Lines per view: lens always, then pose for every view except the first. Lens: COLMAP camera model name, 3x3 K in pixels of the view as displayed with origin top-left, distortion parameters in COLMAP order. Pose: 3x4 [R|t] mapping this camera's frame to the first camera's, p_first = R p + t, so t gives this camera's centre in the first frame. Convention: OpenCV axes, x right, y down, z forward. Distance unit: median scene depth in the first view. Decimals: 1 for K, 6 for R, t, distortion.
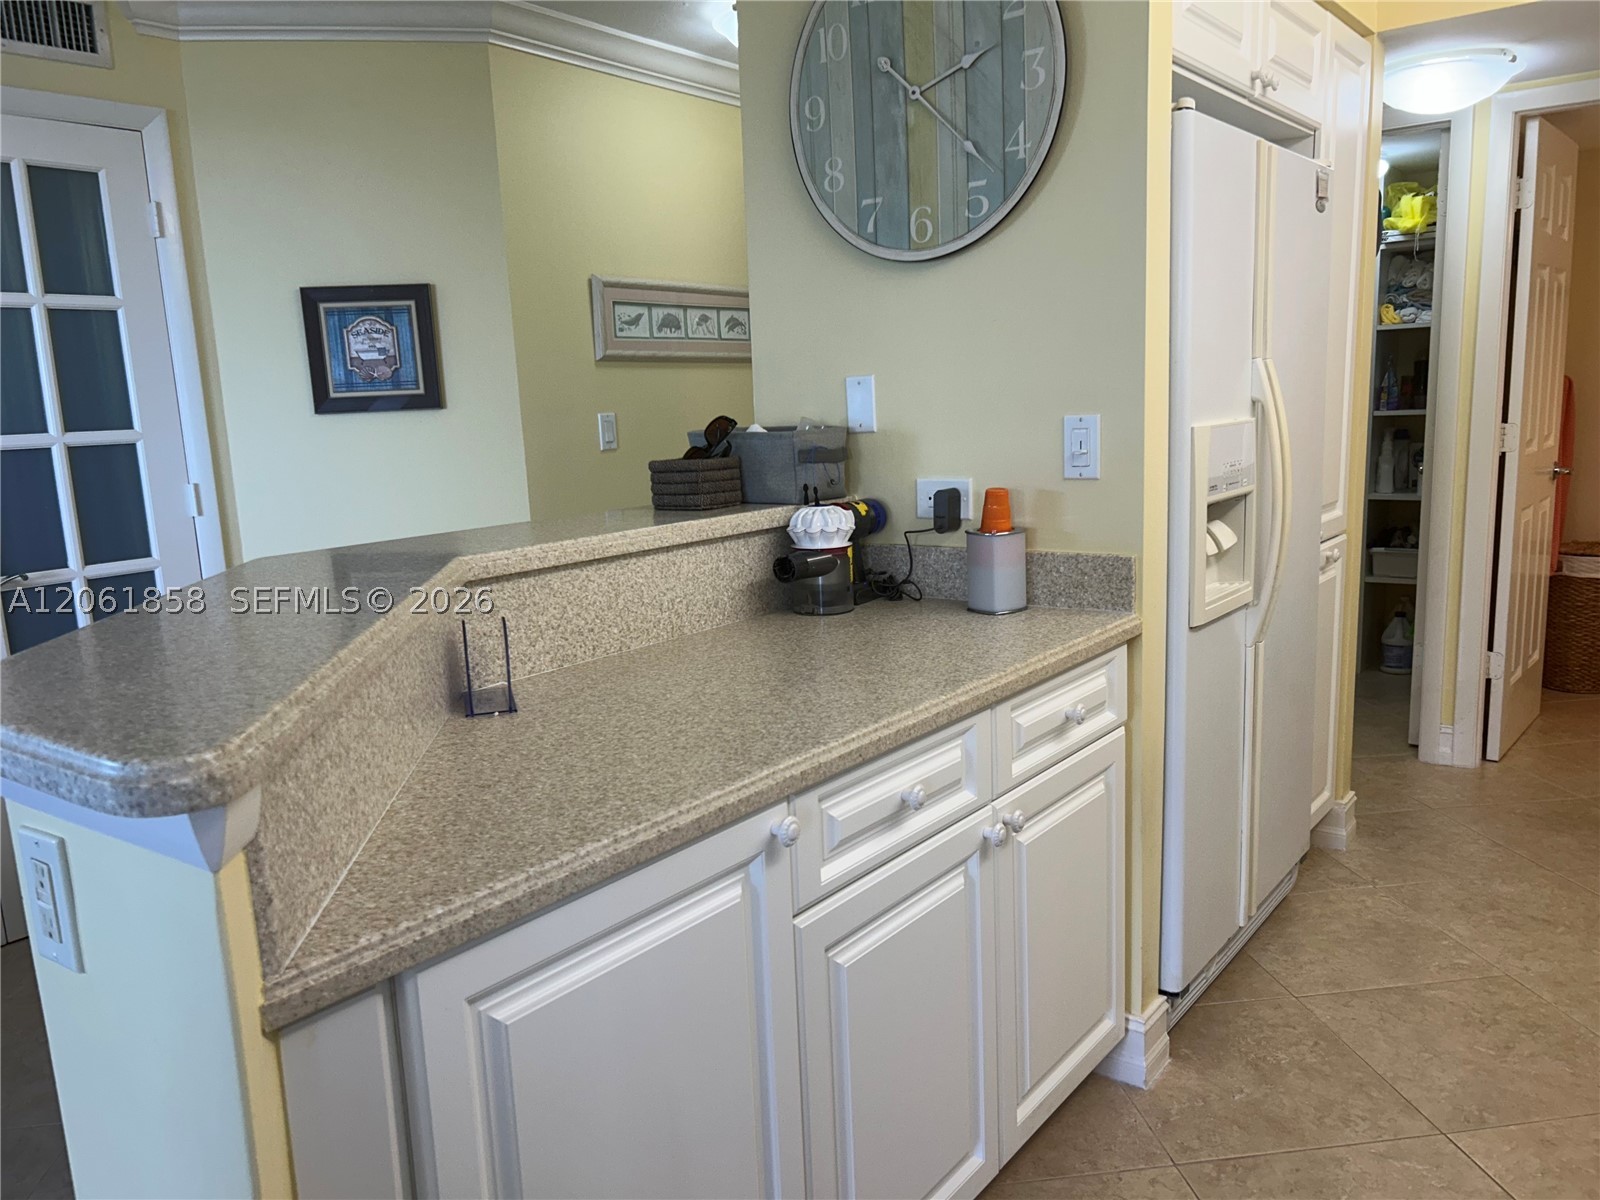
lens RADIAL K [[1207.4, 0, 795.2], [0, 1207.4, 610.3], [0, 0, 1]] dist [0.059014, -0.064220]
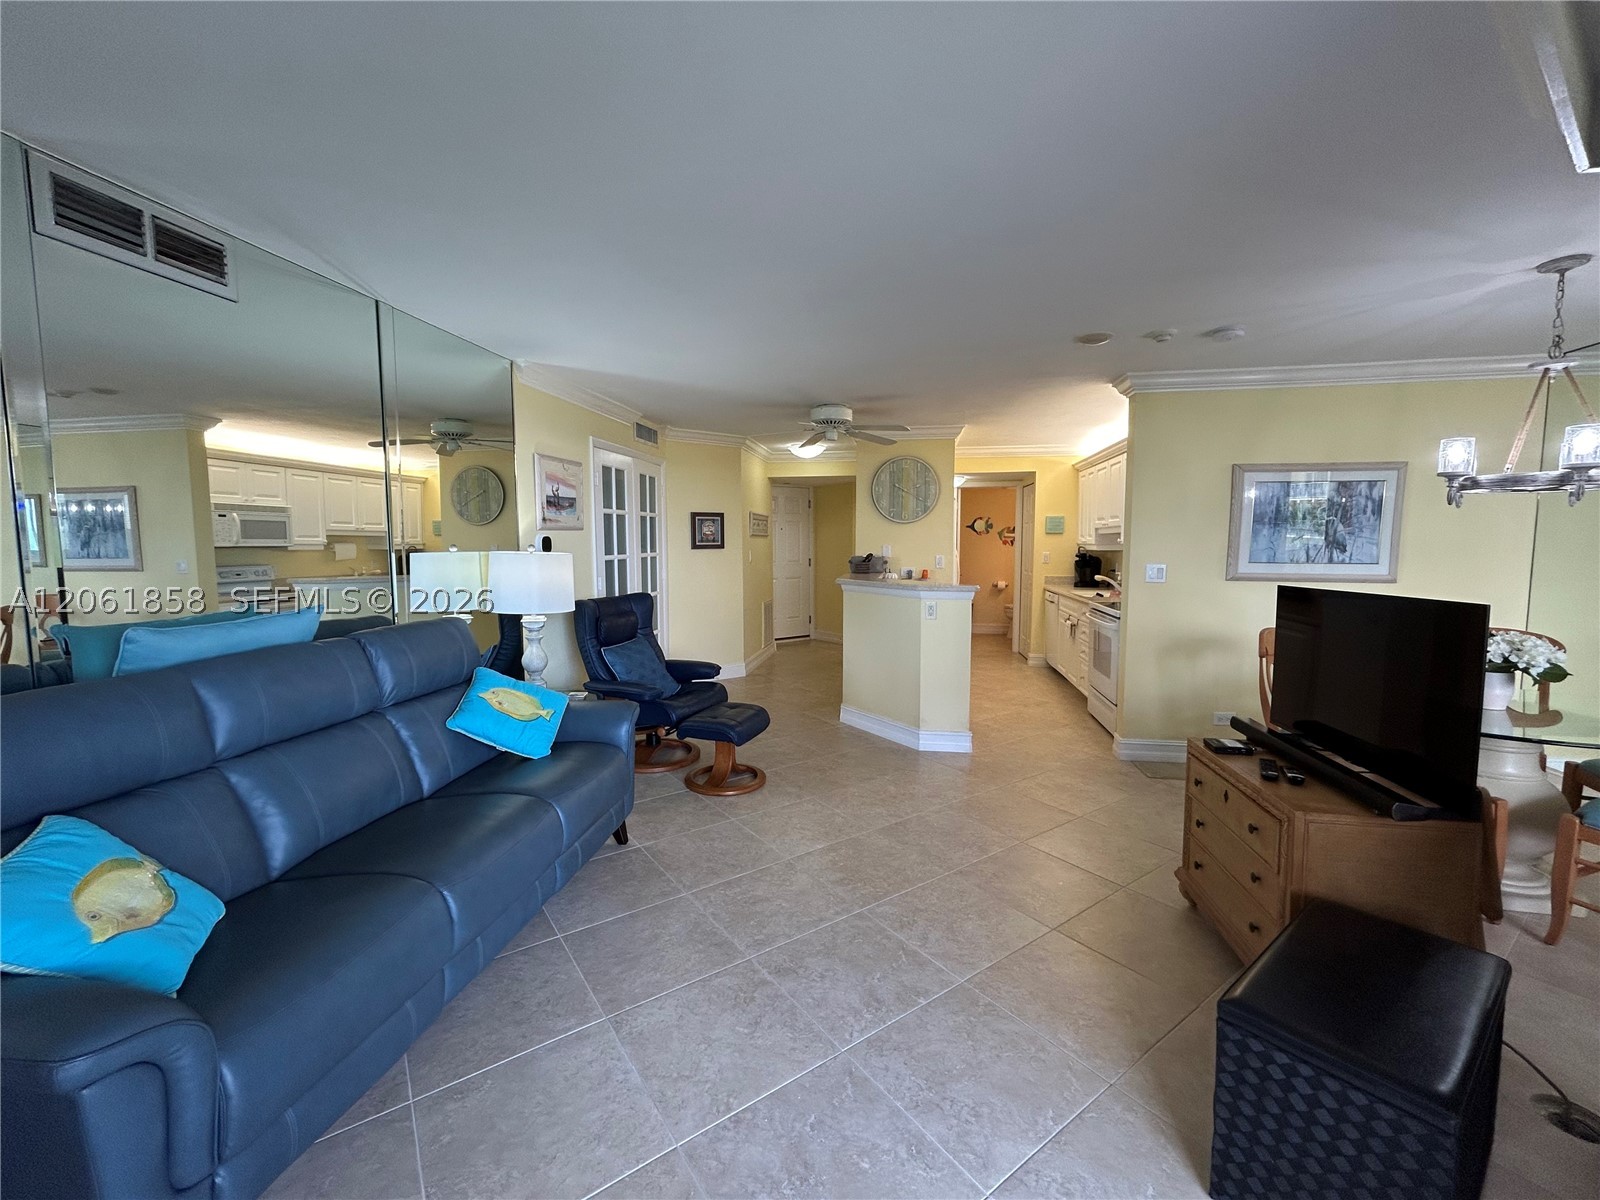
lens RADIAL K [[651.5, 0, 799.8], [0, 651.5, 588.0], [0, 0, 1]] dist [-0.000937, 0.002063]
pose [[0.881772, 0.005494, 0.471644, -1.424434], [0.047982, 0.993700, -0.101282, 0.201582], [-0.469229, 0.111938, 0.875953, -0.995055]]
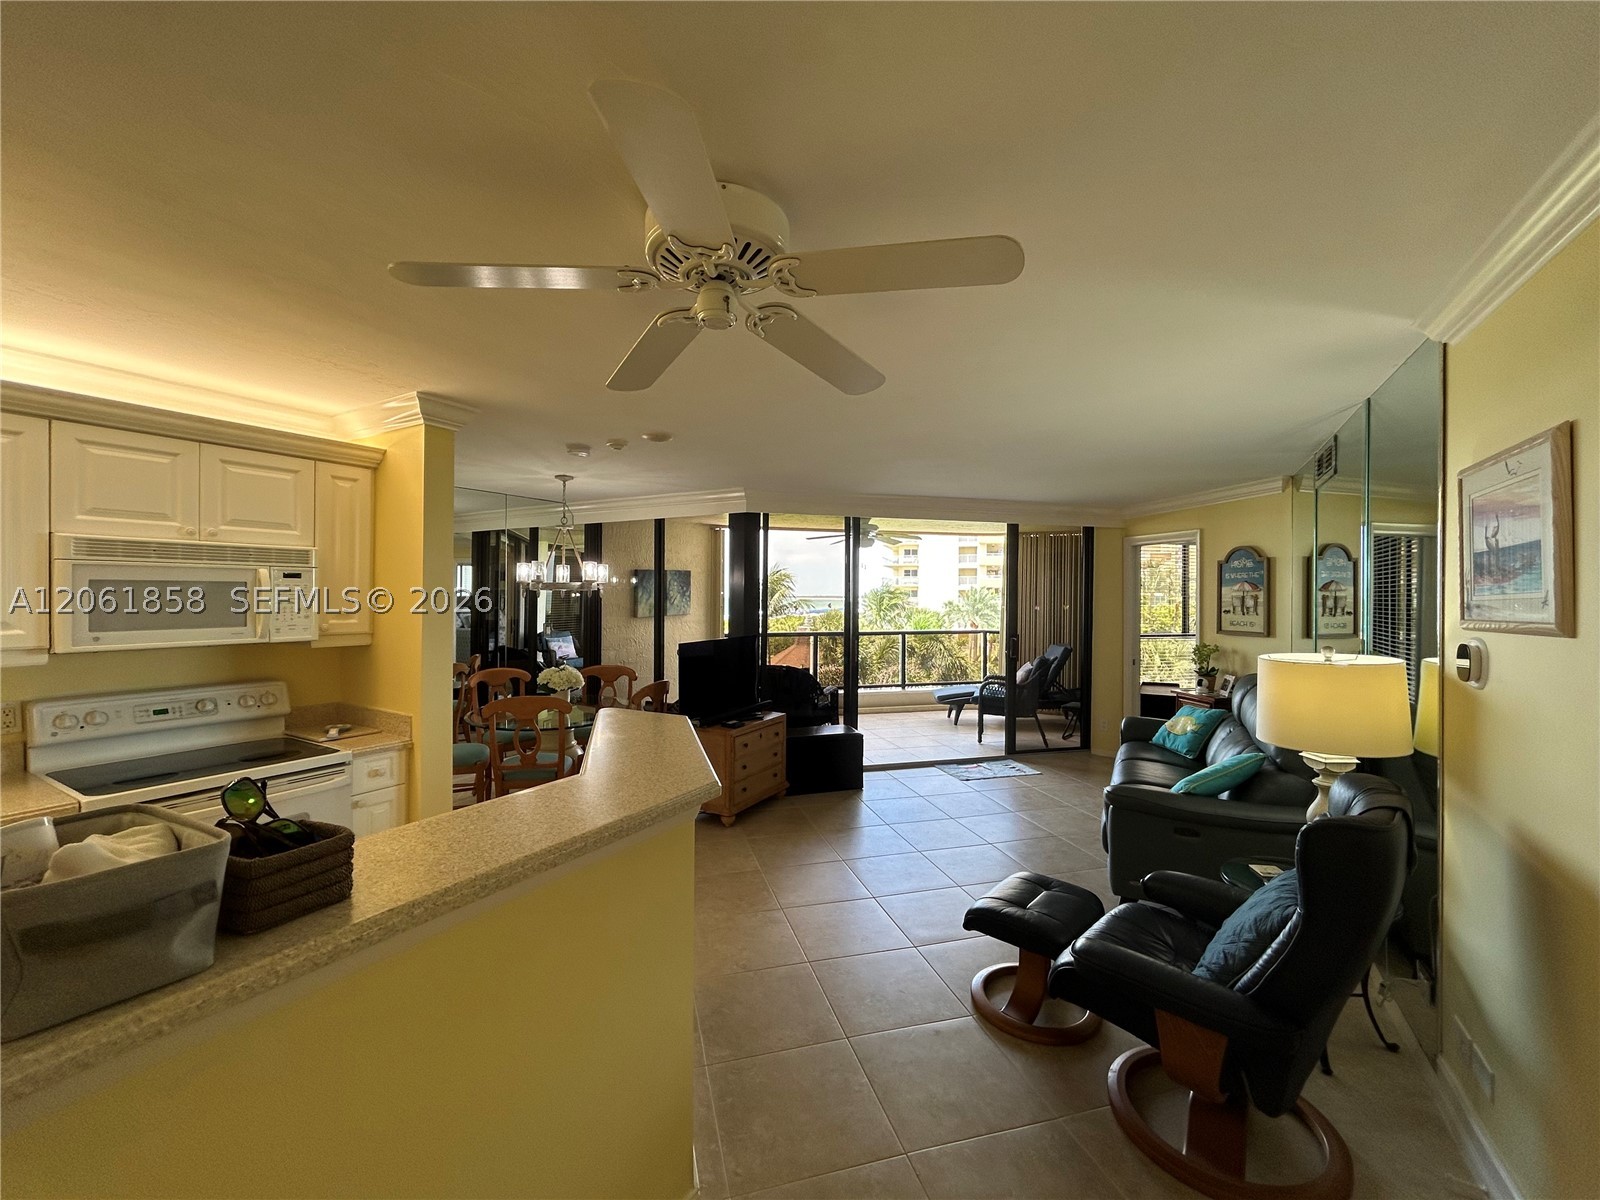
lens RADIAL K [[651.5, 0, 803.8], [0, 651.5, 596.6], [0, 0, 1]] dist [-0.000937, 0.002063]
pose [[-0.988464, 0.036240, -0.147055, -0.339603], [0.009421, 0.983783, 0.179117, -0.330758], [0.151162, 0.175665, -0.972775, 1.378175]]
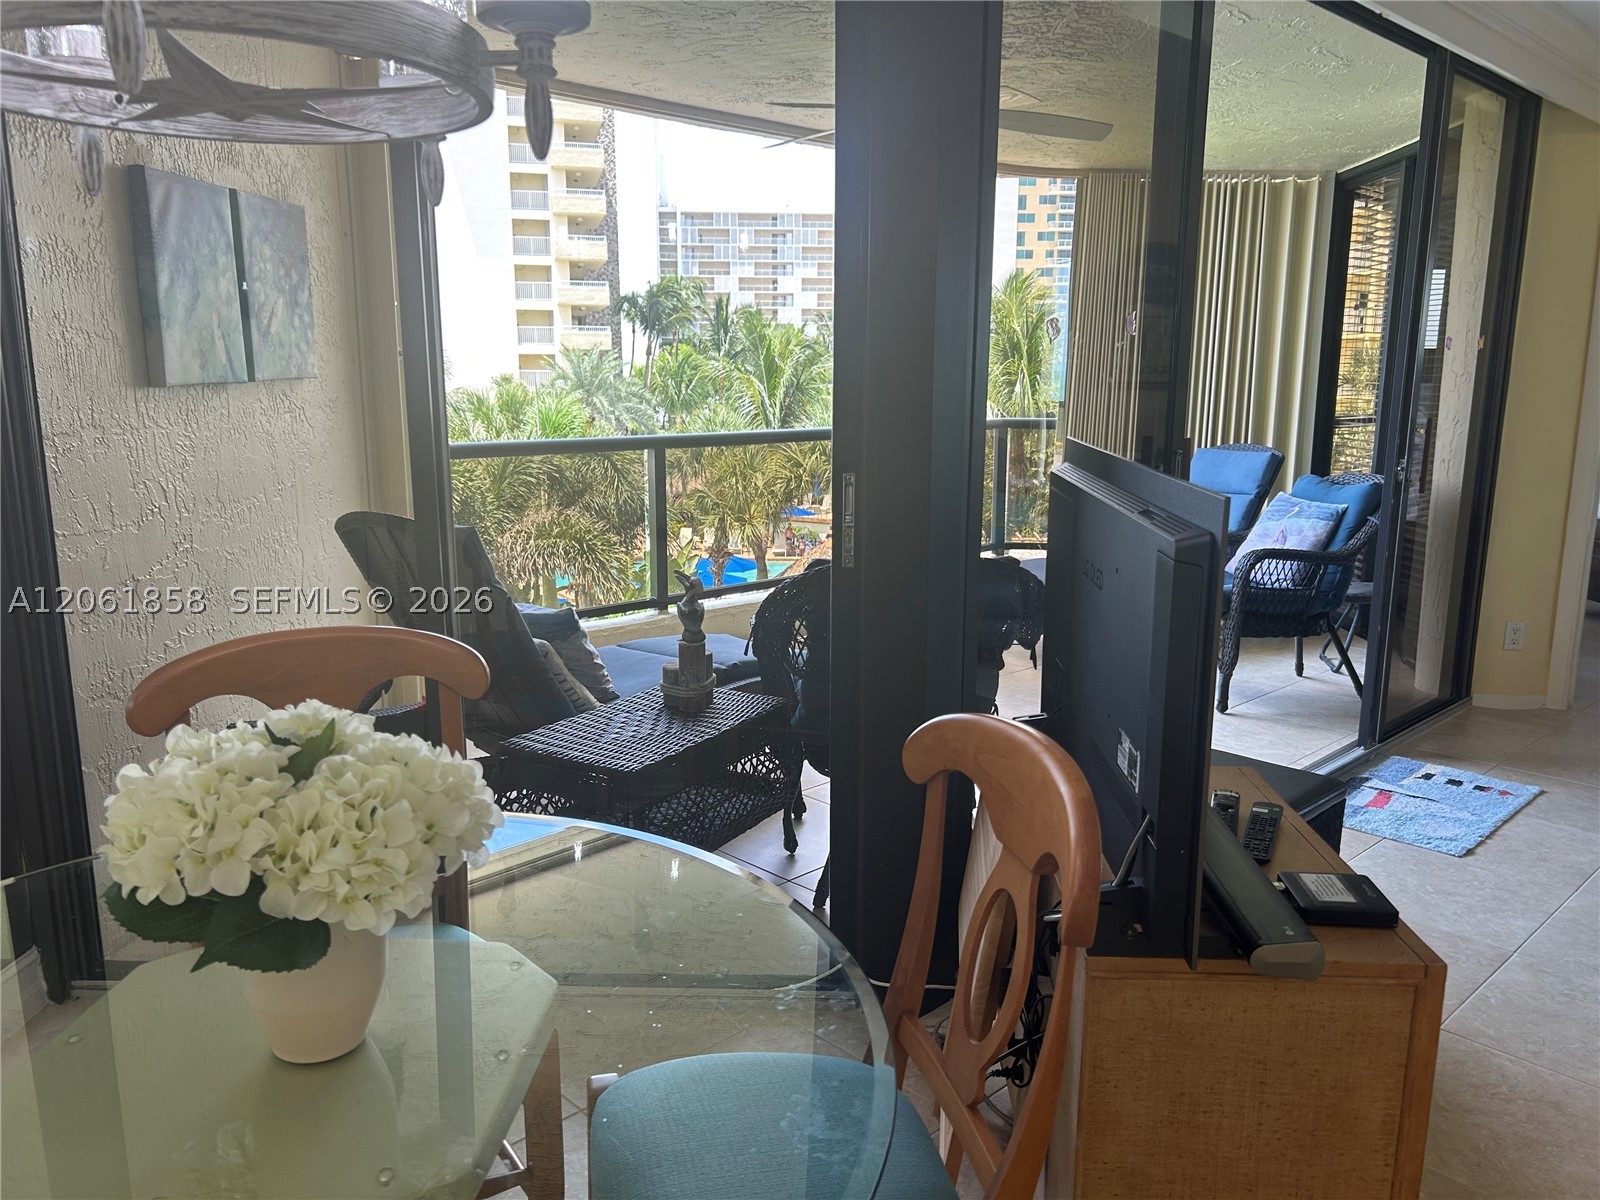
lens RADIAL K [[1207.4, 0, 802.4], [0, 1207.4, 616.6], [0, 0, 1]] dist [0.059014, -0.064220]
pose [[-0.802706, 0.155814, -0.575661, 0.209110], [-0.073443, 0.932092, 0.354698, 0.003132], [0.591835, 0.326996, -0.736752, -0.138897]]
